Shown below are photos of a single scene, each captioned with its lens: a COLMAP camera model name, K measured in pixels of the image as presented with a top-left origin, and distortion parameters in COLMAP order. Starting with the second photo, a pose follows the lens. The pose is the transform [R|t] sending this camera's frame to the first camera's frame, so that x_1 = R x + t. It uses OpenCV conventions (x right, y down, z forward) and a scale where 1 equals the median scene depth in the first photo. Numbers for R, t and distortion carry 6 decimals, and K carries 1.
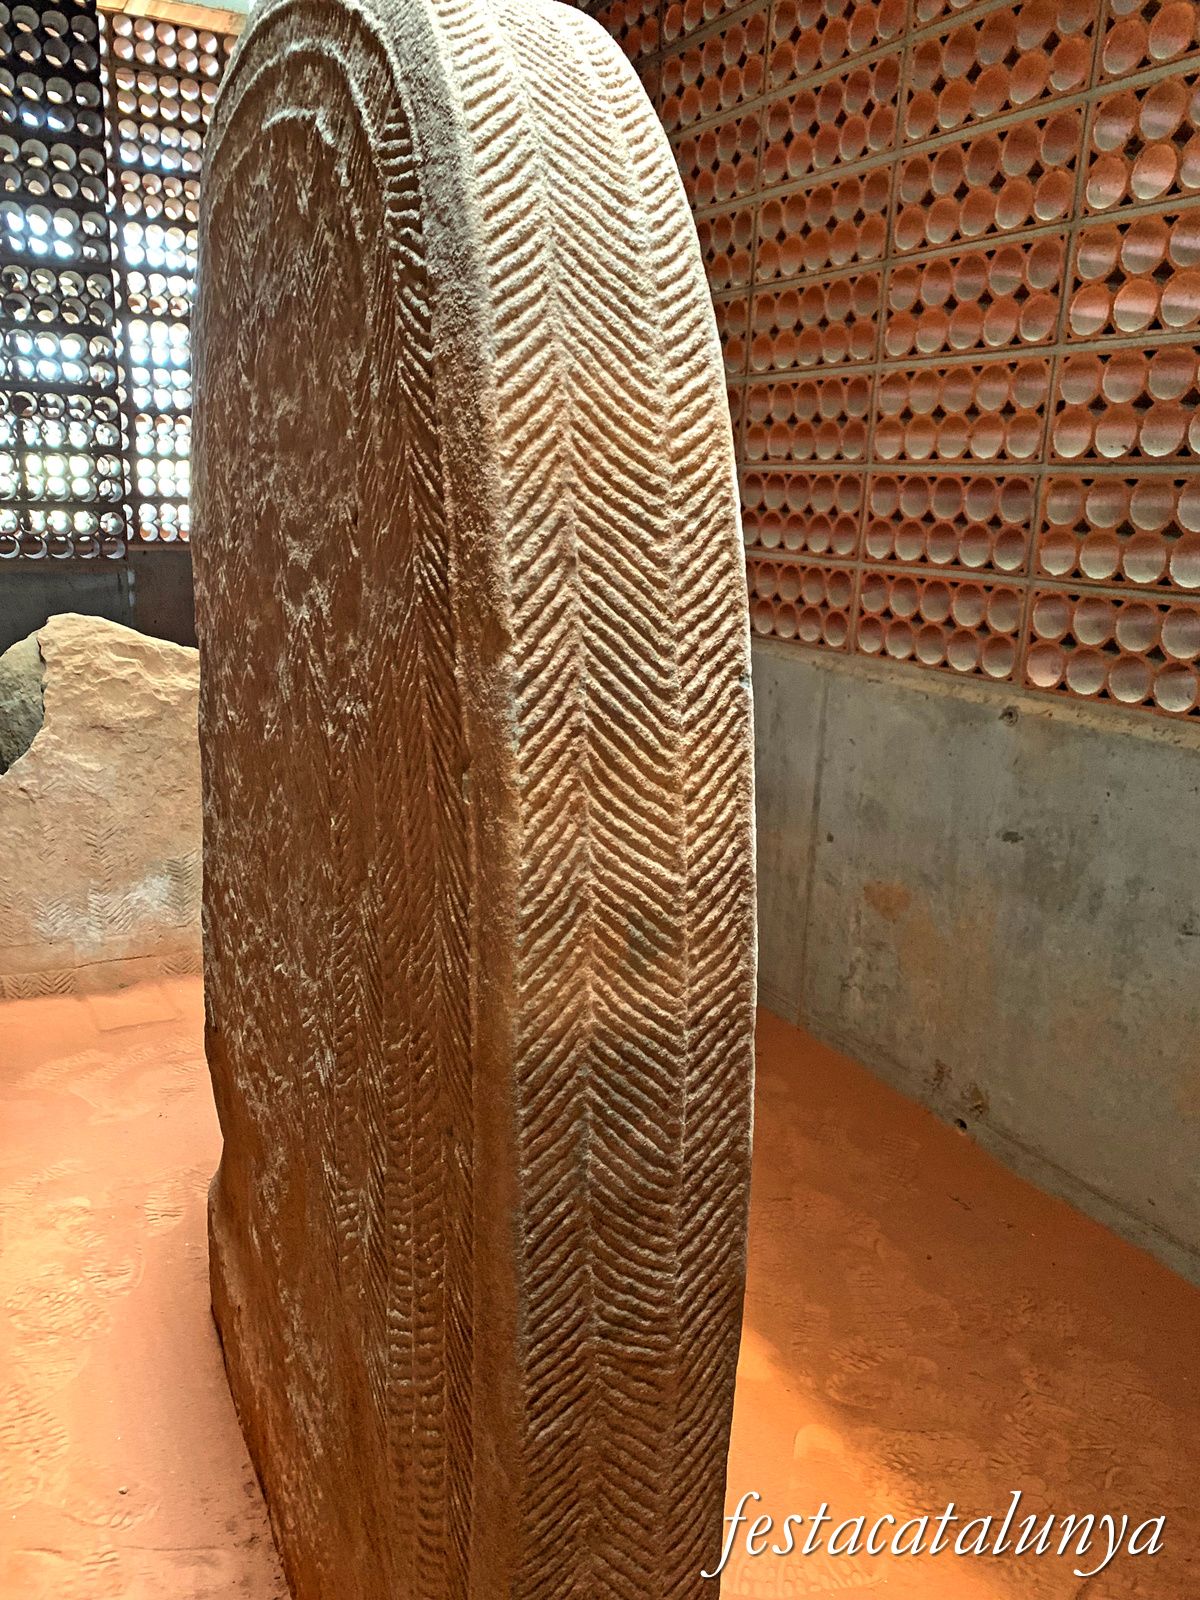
lens RADIAL K [[1199.8, 0, 600.0], [0, 1199.8, 800.0], [0, 0, 1]] dist [0.050045, -0.082485]
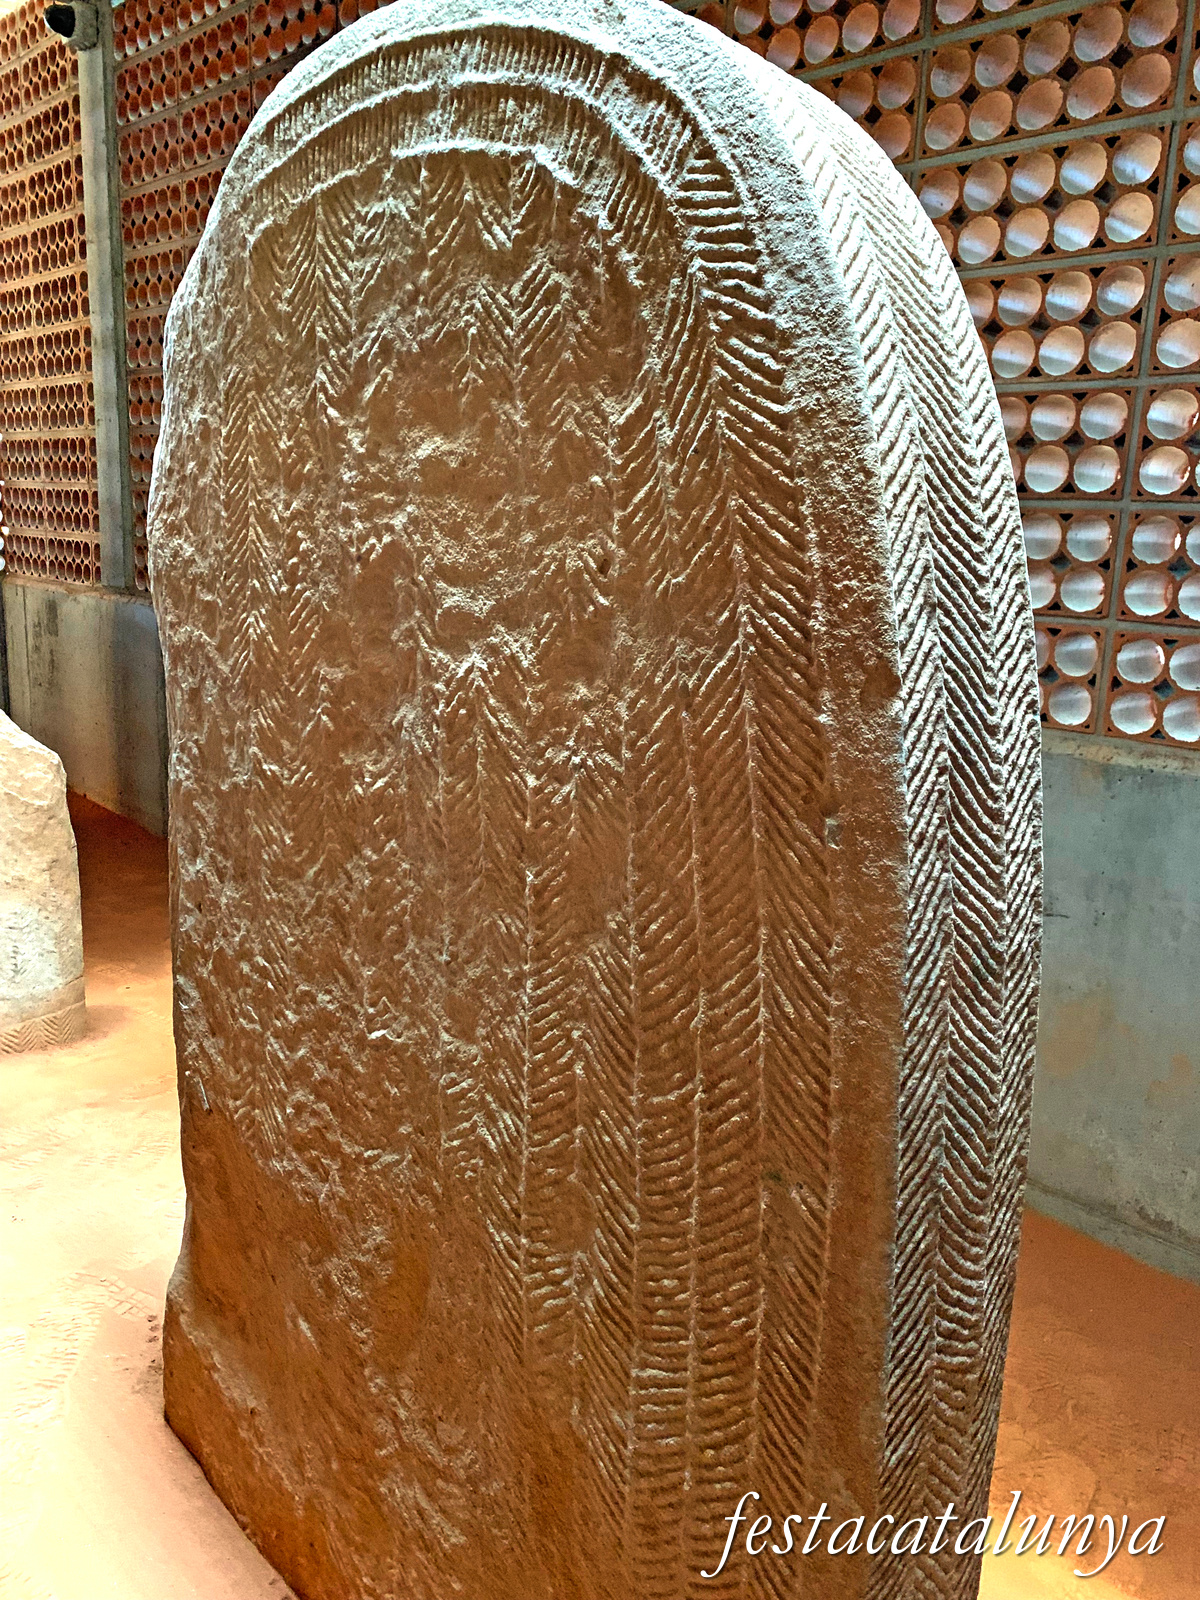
lens RADIAL K [[1224.4, 0, 550.3], [0, 1224.4, 806.5], [0, 0, 1]] dist [0.071743, -0.145124]
pose [[0.967902, -0.062154, 0.243521, -0.592635], [0.065078, 0.997872, -0.003975, -0.043283], [-0.242756, 0.019695, 0.969887, 0.051478]]
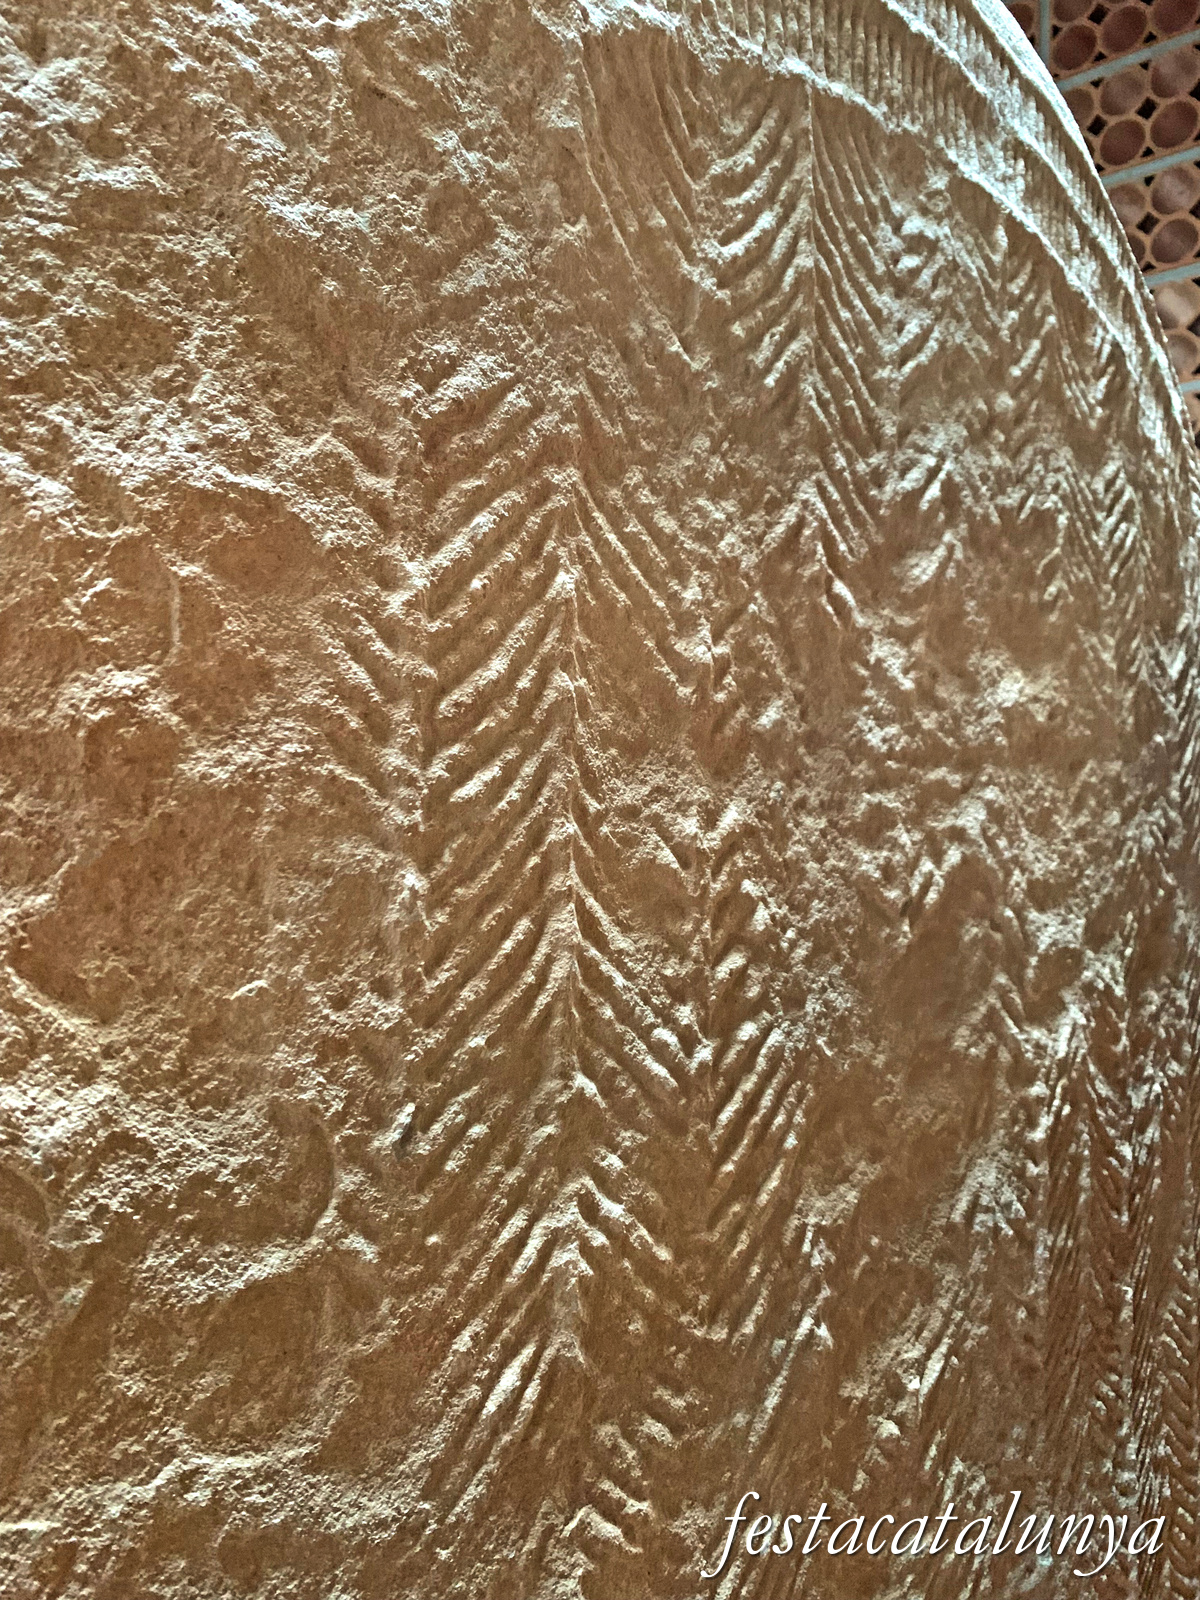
lens RADIAL K [[1199.8, 0, 600.0], [0, 1199.8, 800.0], [0, 0, 1]] dist [0.050045, -0.082485]
pose [[-0.315799, -0.062416, 0.946771, -1.008971], [0.245158, 0.958583, 0.144968, -0.557326], [-0.916607, 0.277889, -0.287418, 1.865036]]
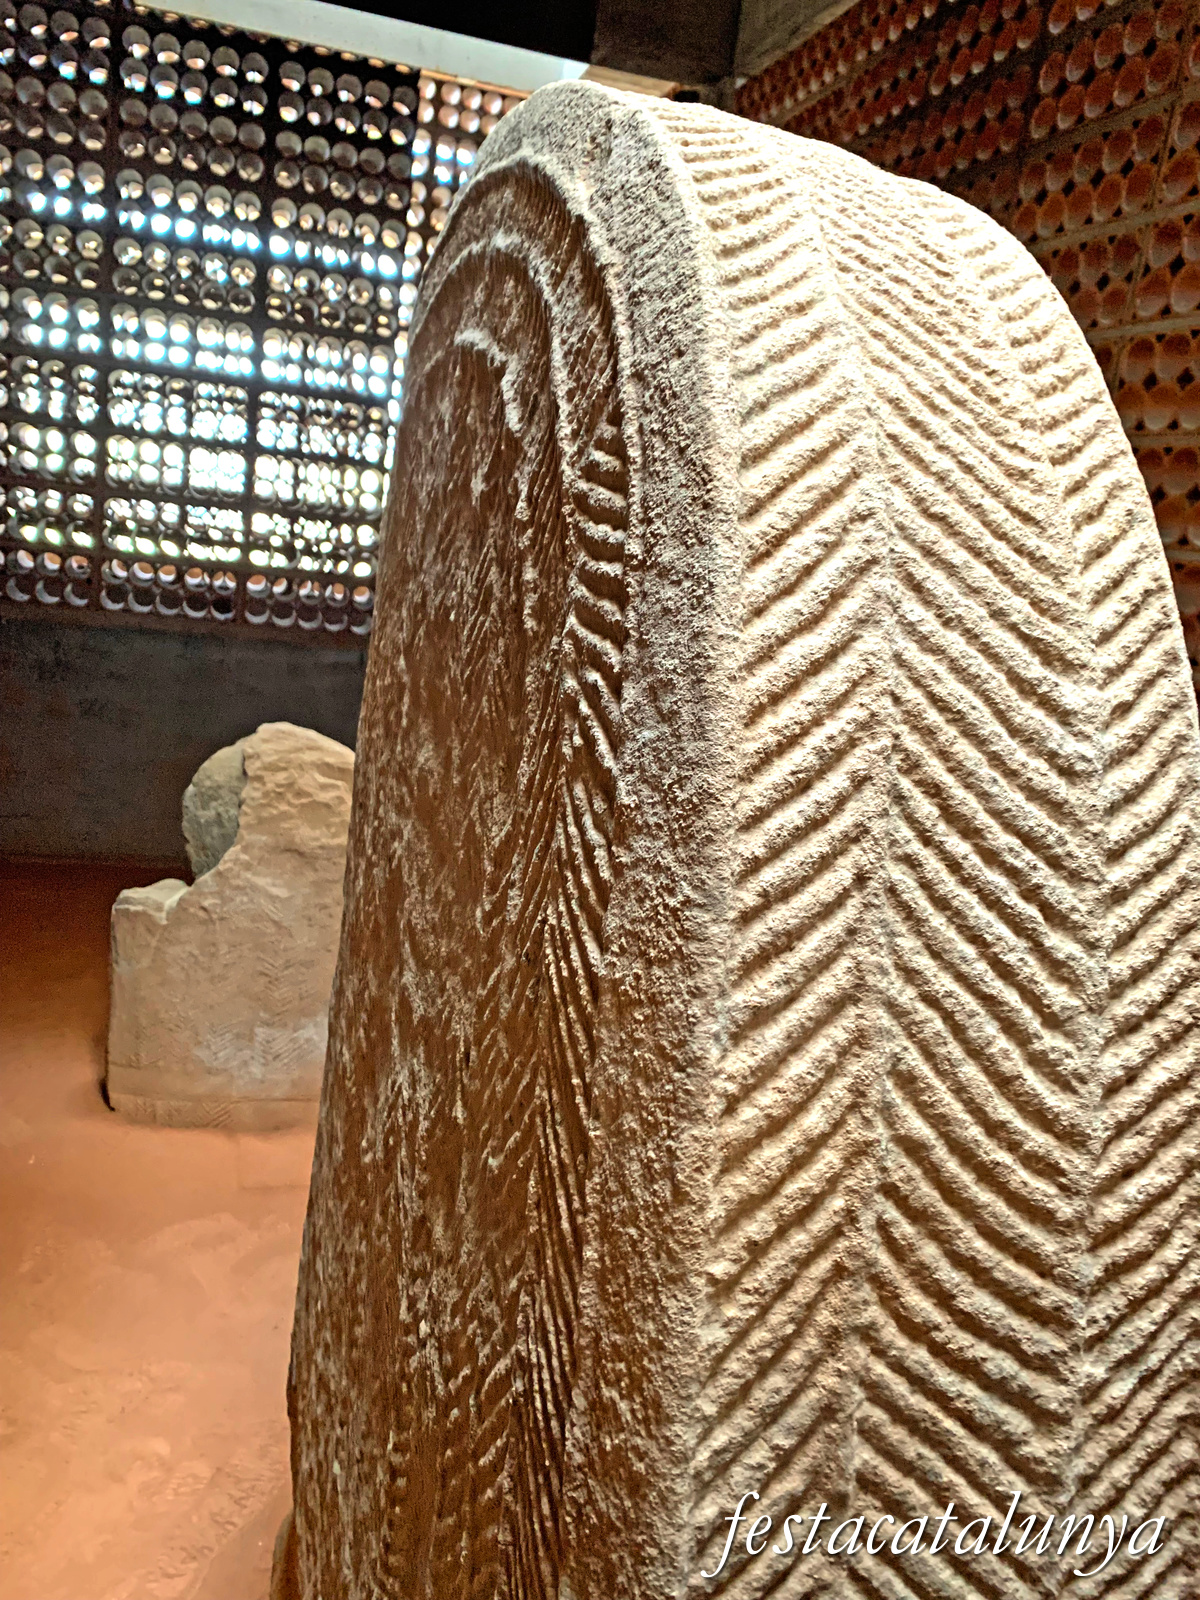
lens RADIAL K [[1232.2, 0, 600.0], [0, 1232.2, 800.0], [0, 0, 1]] dist [0.001797, -0.004544]
pose [[0.972004, 0.134237, -0.192843, -0.053846], [-0.143207, 0.989133, -0.033287, -0.410001], [0.186279, 0.059972, 0.980665, 0.510819]]
